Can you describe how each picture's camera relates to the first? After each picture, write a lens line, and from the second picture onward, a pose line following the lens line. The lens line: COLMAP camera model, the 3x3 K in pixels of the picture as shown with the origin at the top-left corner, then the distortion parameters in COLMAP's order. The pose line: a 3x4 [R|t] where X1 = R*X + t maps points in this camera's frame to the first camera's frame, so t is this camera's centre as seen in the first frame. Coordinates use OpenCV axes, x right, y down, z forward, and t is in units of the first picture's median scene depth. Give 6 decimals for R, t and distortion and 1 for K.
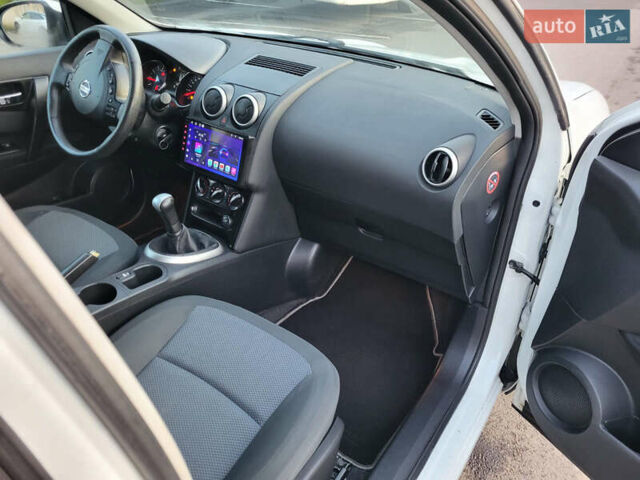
lens RADIAL K [[514.6, 0, 322.2], [0, 514.6, 239.2], [0, 0, 1]] dist [0.019942, -0.005261]
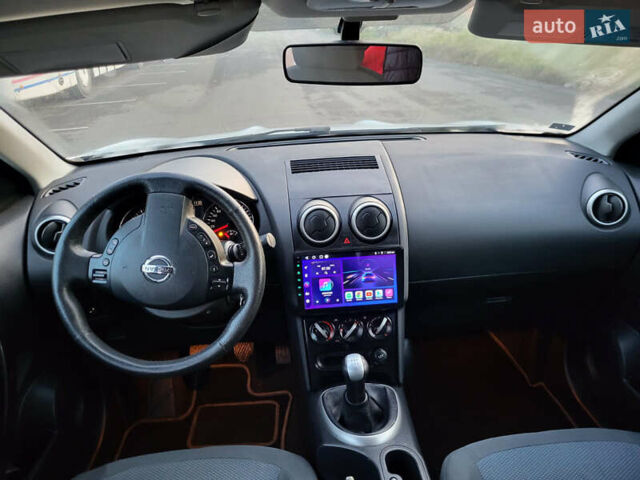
lens RADIAL K [[514.6, 0, 318.3], [0, 514.6, 239.9], [0, 0, 1]] dist [0.019942, -0.005261]
pose [[0.766021, -0.321528, 0.556625, -0.660815], [0.391244, 0.920261, -0.006848, -0.239522], [-0.510039, 0.223022, 0.830736, 0.347168]]
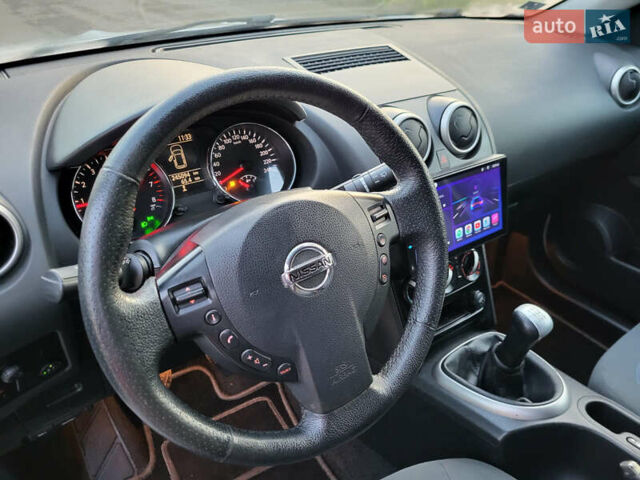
lens RADIAL K [[514.6, 0, 320.0], [0, 514.6, 240.9], [0, 0, 1]] dist [0.019942, -0.005261]
pose [[0.323456, -0.521310, 0.789691, -0.729005], [0.480716, 0.809367, 0.337399, -0.412226], [-0.815039, 0.270483, 0.512397, 0.826787]]
